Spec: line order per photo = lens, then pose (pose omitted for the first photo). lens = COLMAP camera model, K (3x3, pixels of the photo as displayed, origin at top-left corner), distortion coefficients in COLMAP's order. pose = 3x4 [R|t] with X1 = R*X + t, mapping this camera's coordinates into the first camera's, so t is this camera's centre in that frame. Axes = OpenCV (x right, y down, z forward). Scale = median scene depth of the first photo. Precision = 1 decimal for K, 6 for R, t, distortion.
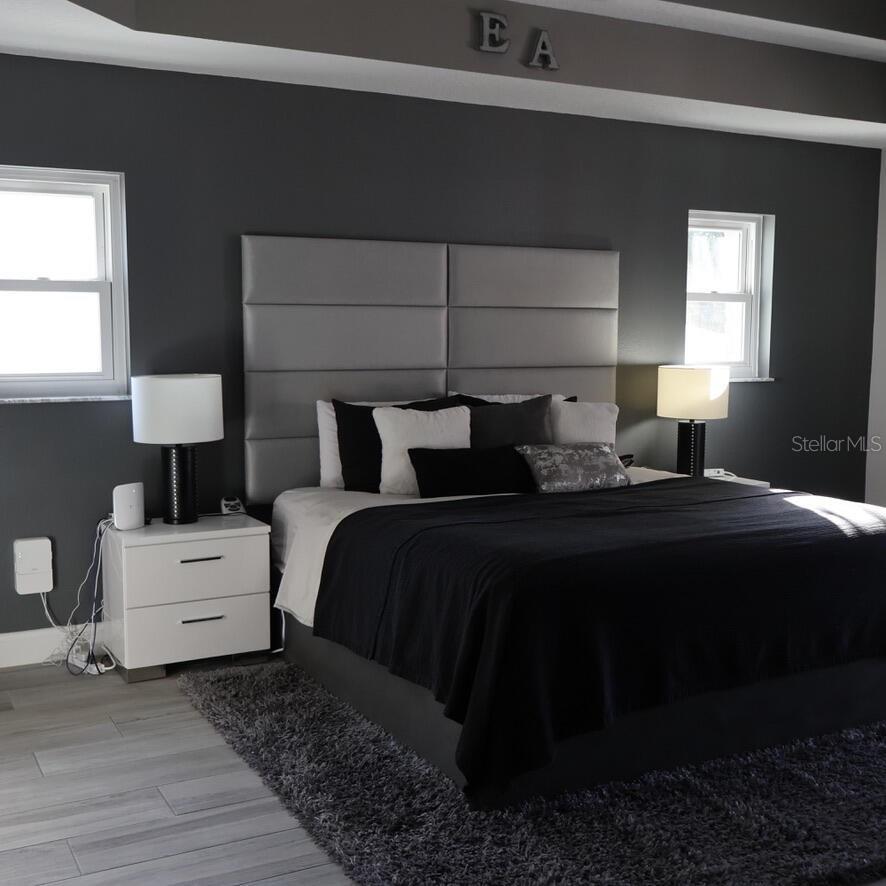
lens RADIAL K [[1111.6, 0, 443.0], [0, 1111.6, 443.0], [0, 0, 1]] dist [-0.018231, -0.030392]
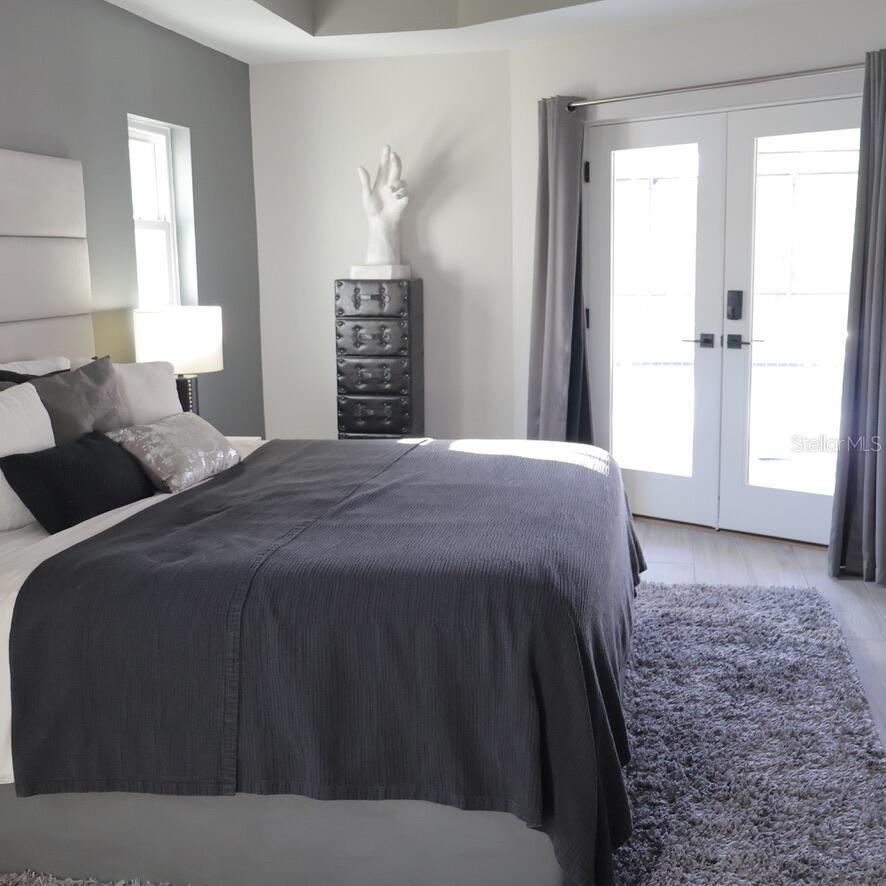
lens RADIAL K [[1111.6, 0, 443.0], [0, 1111.6, 443.0], [0, 0, 1]] dist [-0.018231, -0.030392]
pose [[0.618395, -0.140306, 0.773241, -0.296147], [0.100900, 0.989965, 0.098937, -0.032781], [-0.779363, 0.016838, 0.626346, 0.341503]]
